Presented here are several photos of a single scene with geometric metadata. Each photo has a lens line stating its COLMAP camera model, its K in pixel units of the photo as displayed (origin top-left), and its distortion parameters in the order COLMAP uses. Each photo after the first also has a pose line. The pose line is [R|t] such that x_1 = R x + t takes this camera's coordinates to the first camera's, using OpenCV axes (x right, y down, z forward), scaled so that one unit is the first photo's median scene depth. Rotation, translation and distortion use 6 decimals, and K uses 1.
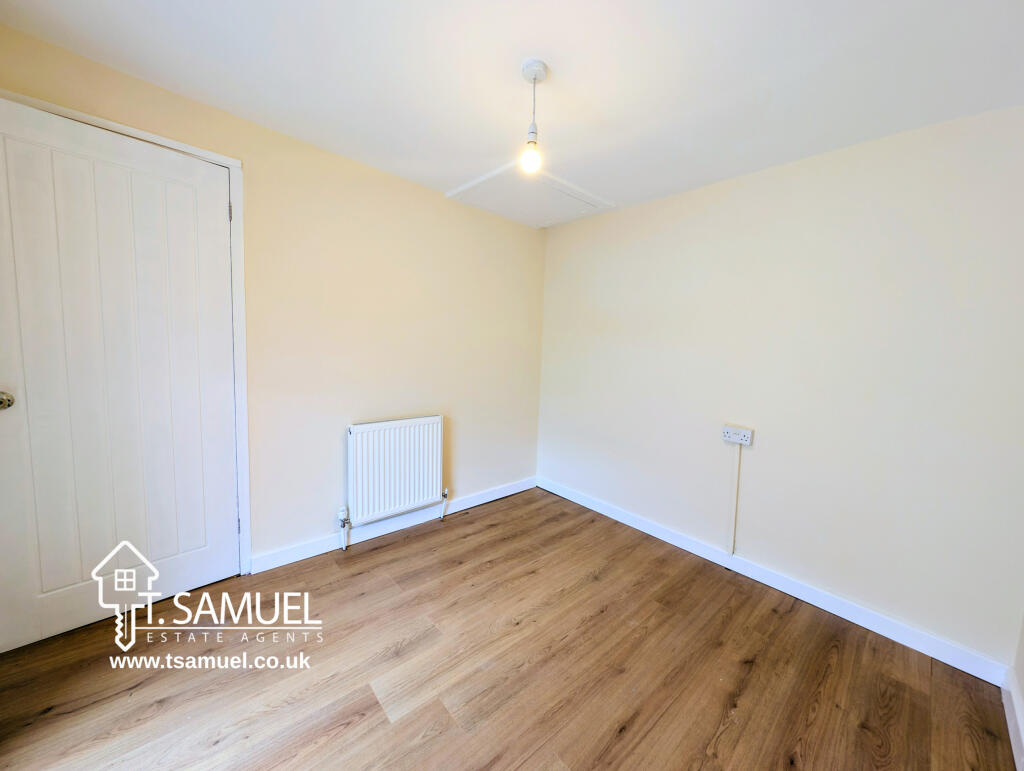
lens RADIAL K [[363.5, 0, 511.4], [0, 363.5, 382.3], [0, 0, 1]] dist [0.007629, -0.005519]
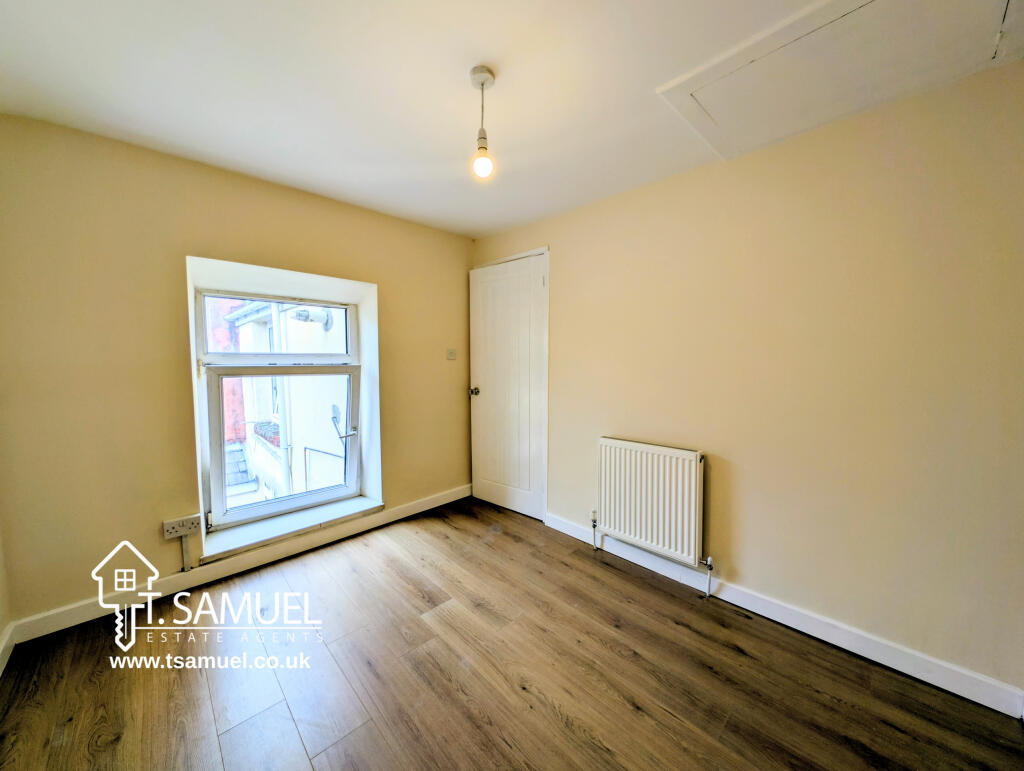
lens RADIAL K [[363.5, 0, 511.4], [0, 363.5, 382.3], [0, 0, 1]] dist [0.007629, -0.005519]
pose [[0.083359, 0.028204, -0.996120, 0.786344], [-0.097289, 0.995055, 0.020032, -0.054425], [0.991759, 0.095241, 0.085691, 0.781070]]
